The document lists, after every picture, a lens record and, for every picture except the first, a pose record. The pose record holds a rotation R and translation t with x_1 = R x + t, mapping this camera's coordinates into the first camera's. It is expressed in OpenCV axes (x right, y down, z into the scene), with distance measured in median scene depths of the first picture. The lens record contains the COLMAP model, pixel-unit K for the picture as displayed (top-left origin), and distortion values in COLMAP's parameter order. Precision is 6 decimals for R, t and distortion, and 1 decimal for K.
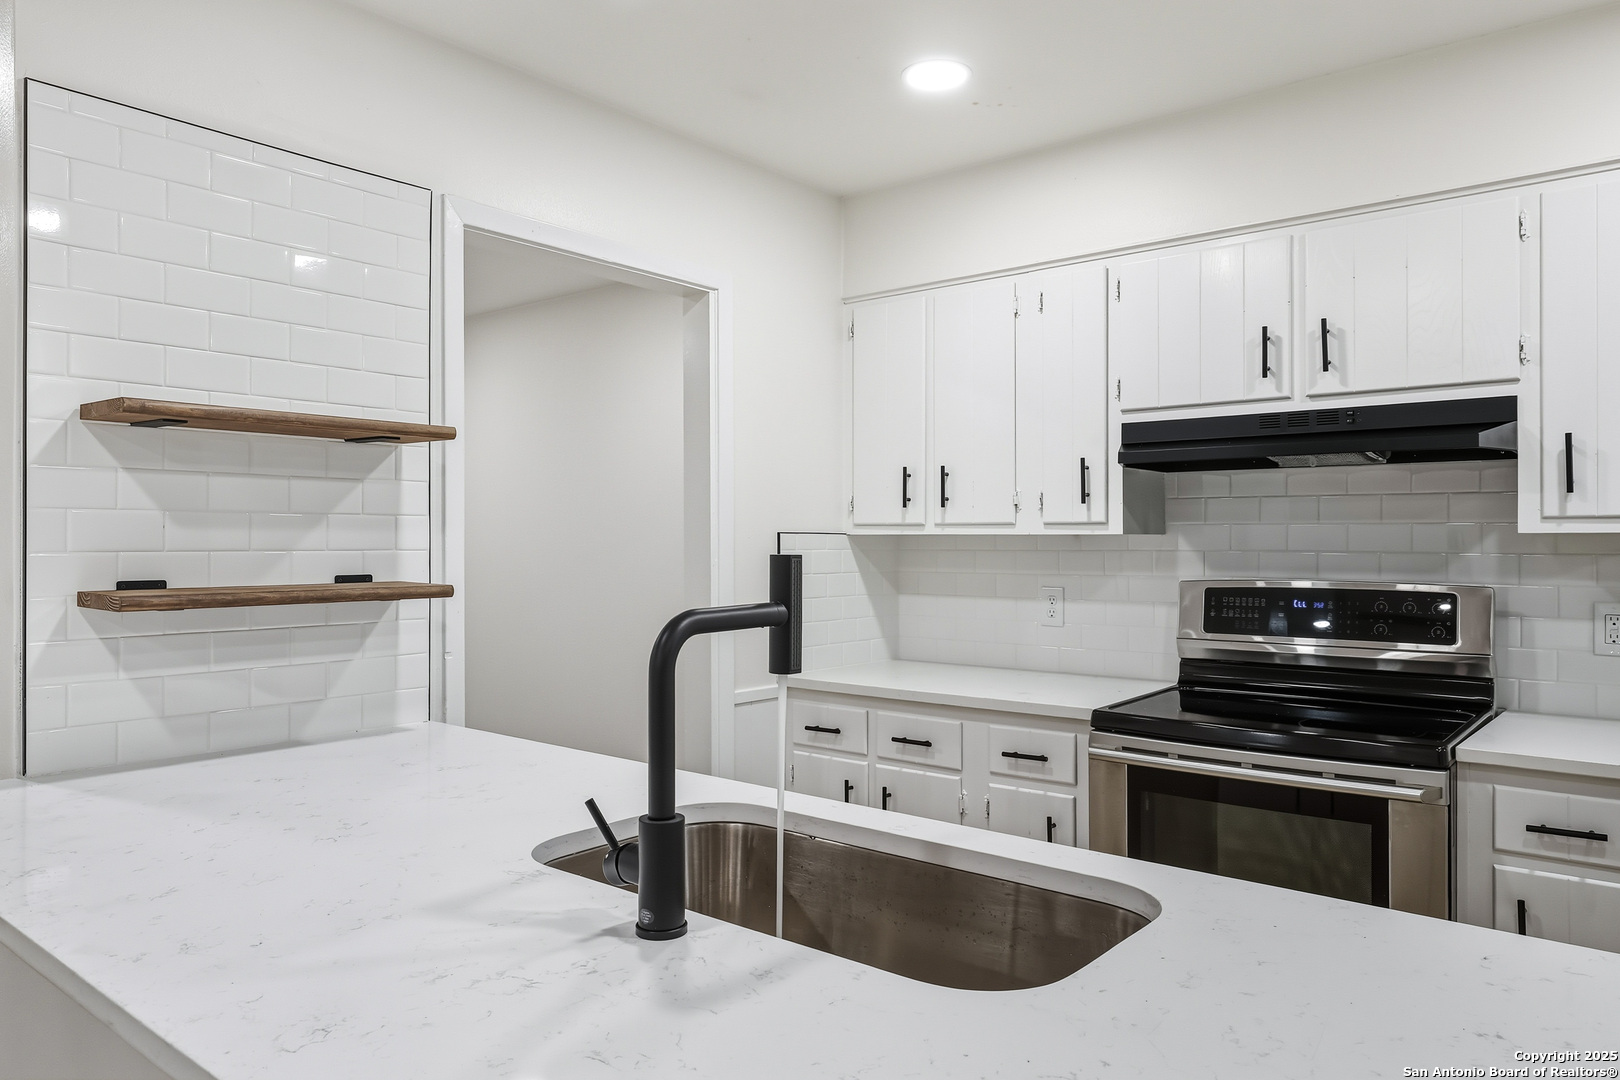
lens RADIAL K [[1088.2, 0, 813.8], [0, 1088.2, 539.3], [0, 0, 1]] dist [0.000359, -0.000776]
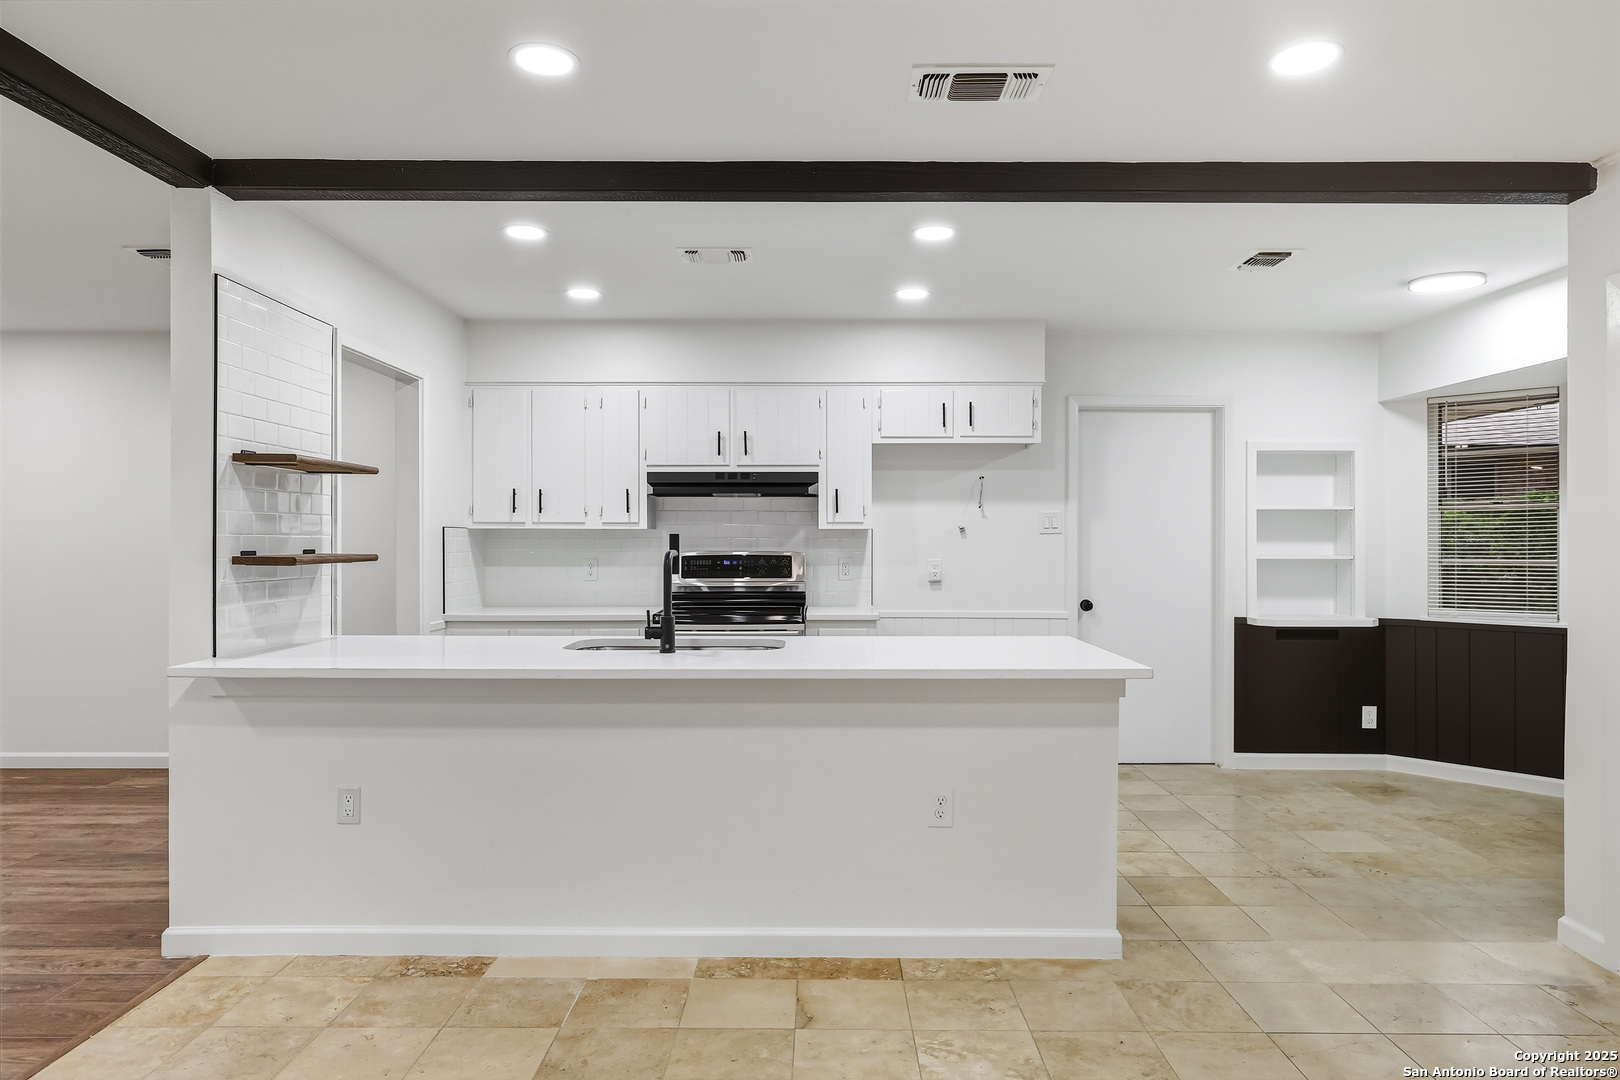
lens RADIAL K [[1009.9, 0, 806.0], [0, 1009.9, 541.3], [0, 0, 1]] dist [-0.006392, -0.000692]
pose [[0.773968, -0.002205, 0.633221, -0.700632], [-0.000361, 0.999992, 0.003924, 0.011253], [-0.633225, -0.003266, 0.773961, -0.632140]]
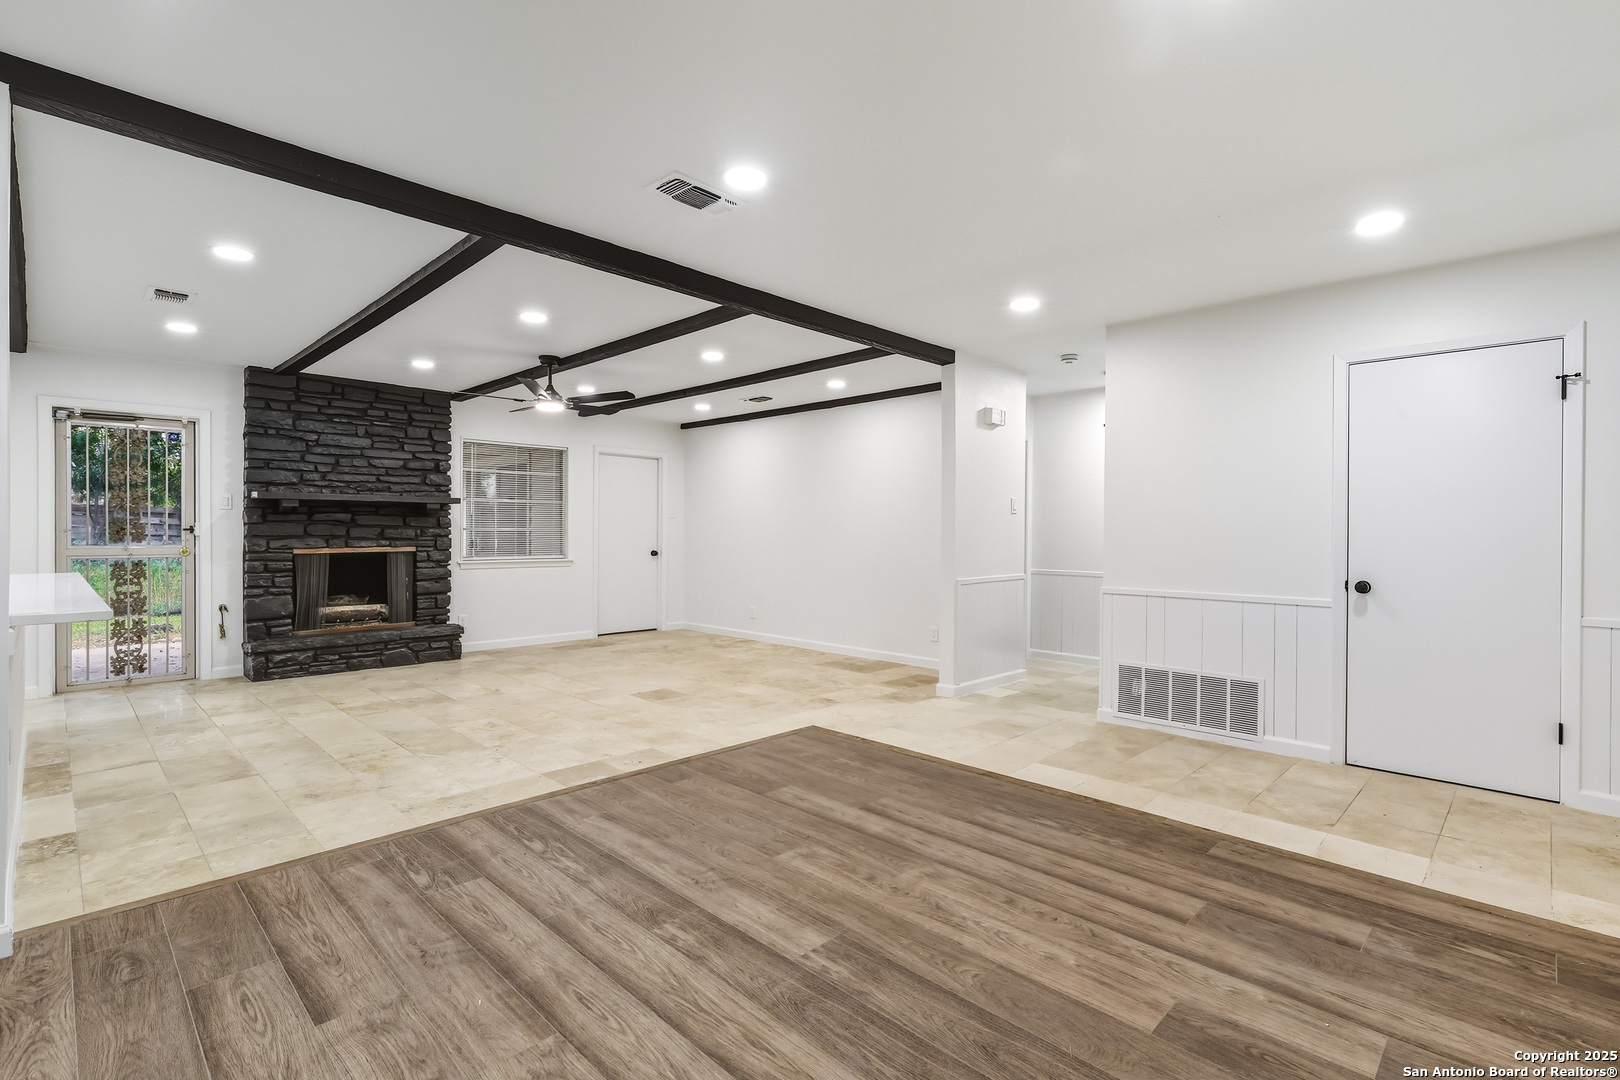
lens RADIAL K [[741.4, 0, 820.0], [0, 741.4, 540.8], [0, 0, 1]] dist [0.001874, 0.000190]
pose [[-0.996624, -0.007458, 0.081765, -1.413591], [-0.006416, 0.999895, 0.012999, 0.054754], [-0.081853, 0.012430, -0.996567, 1.382675]]
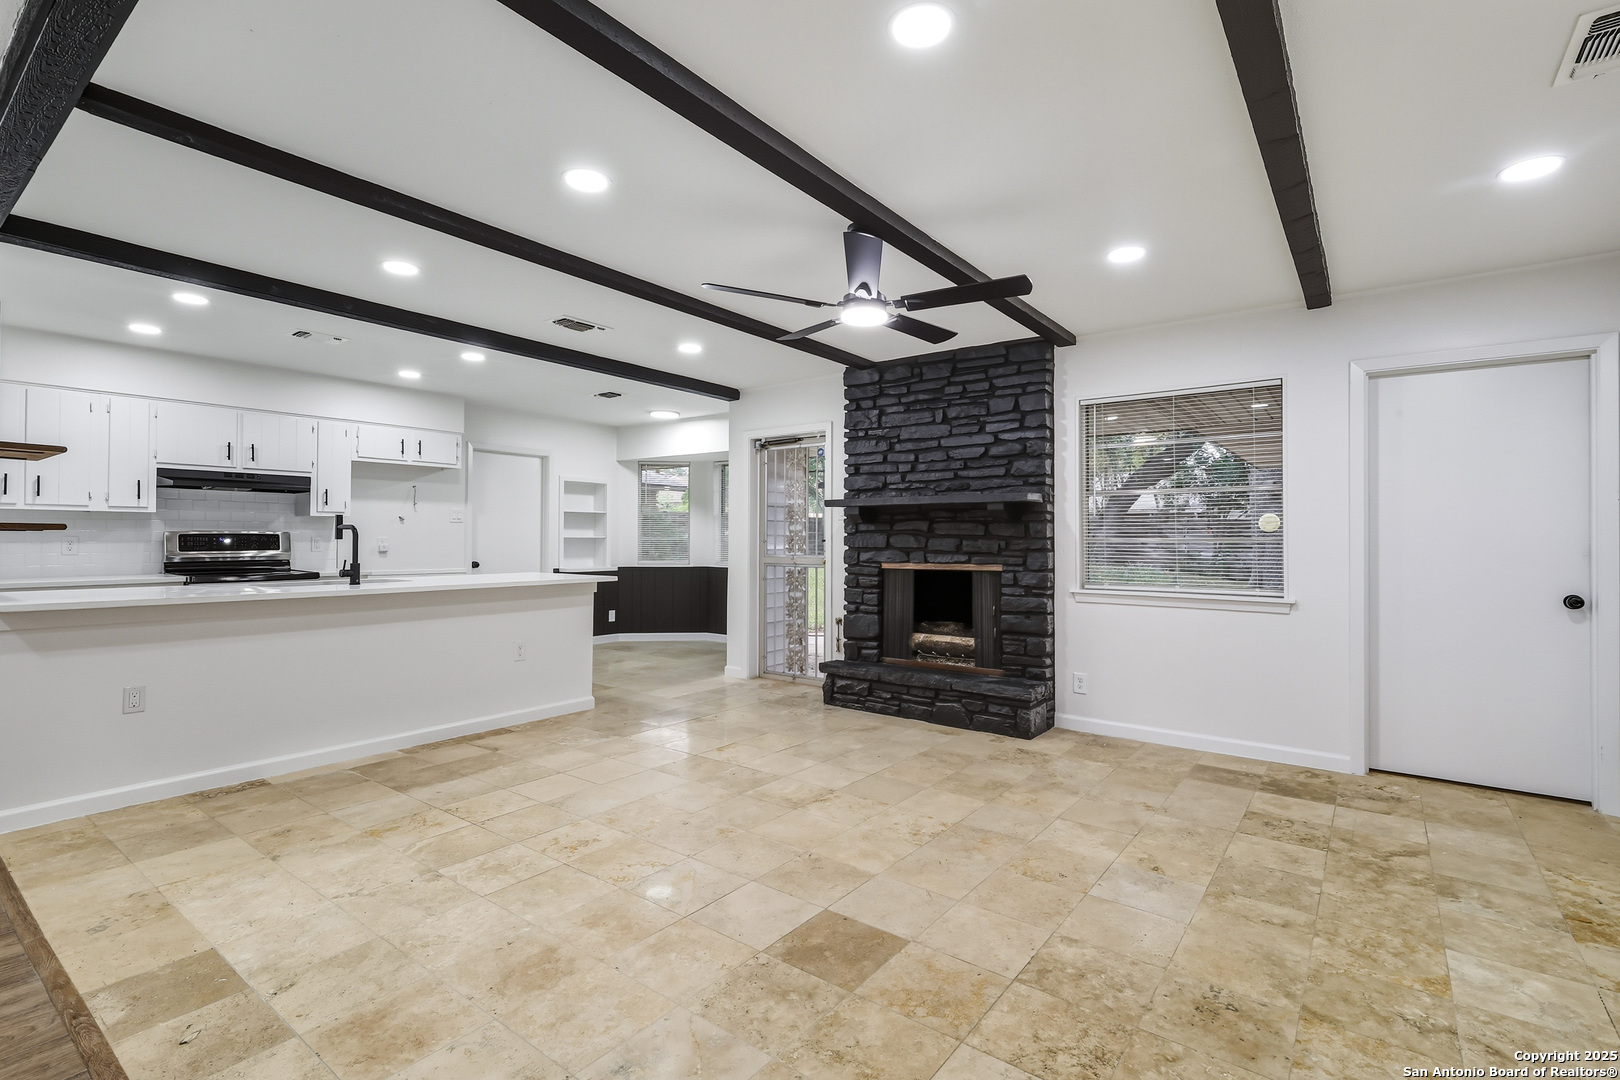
lens RADIAL K [[748.9, 0, 810.0], [0, 748.9, 540.0], [0, 0, 1]] dist [0.003564, -0.000111]
pose [[-0.043314, -0.002479, 0.999058, -1.628904], [-0.003790, 0.999990, 0.002317, 0.053536], [-0.999054, -0.003686, -0.043323, -0.446947]]
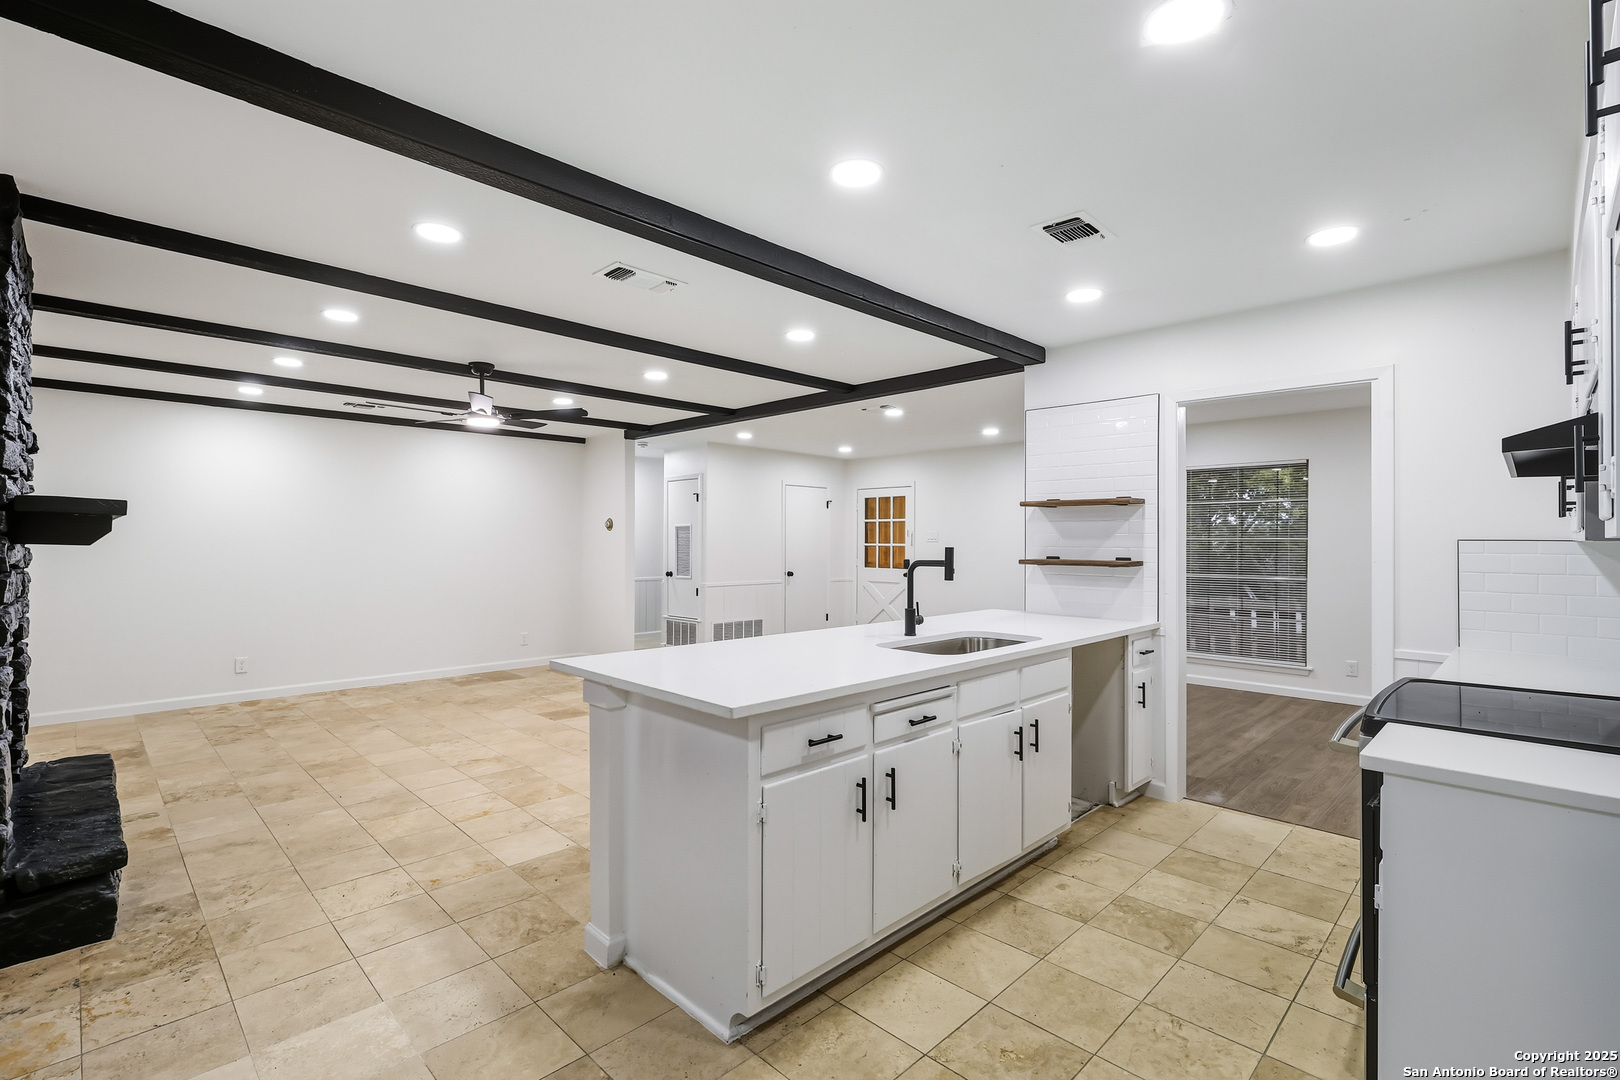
lens RADIAL K [[744.7, 0, 799.9], [0, 744.7, 538.3], [0, 0, 1]] dist [0.001793, 0.000548]
pose [[-0.107530, -0.004888, -0.994190, 1.171698], [-0.004052, 0.999982, -0.004478, -0.000778], [0.994194, 0.003547, -0.107548, 0.367583]]
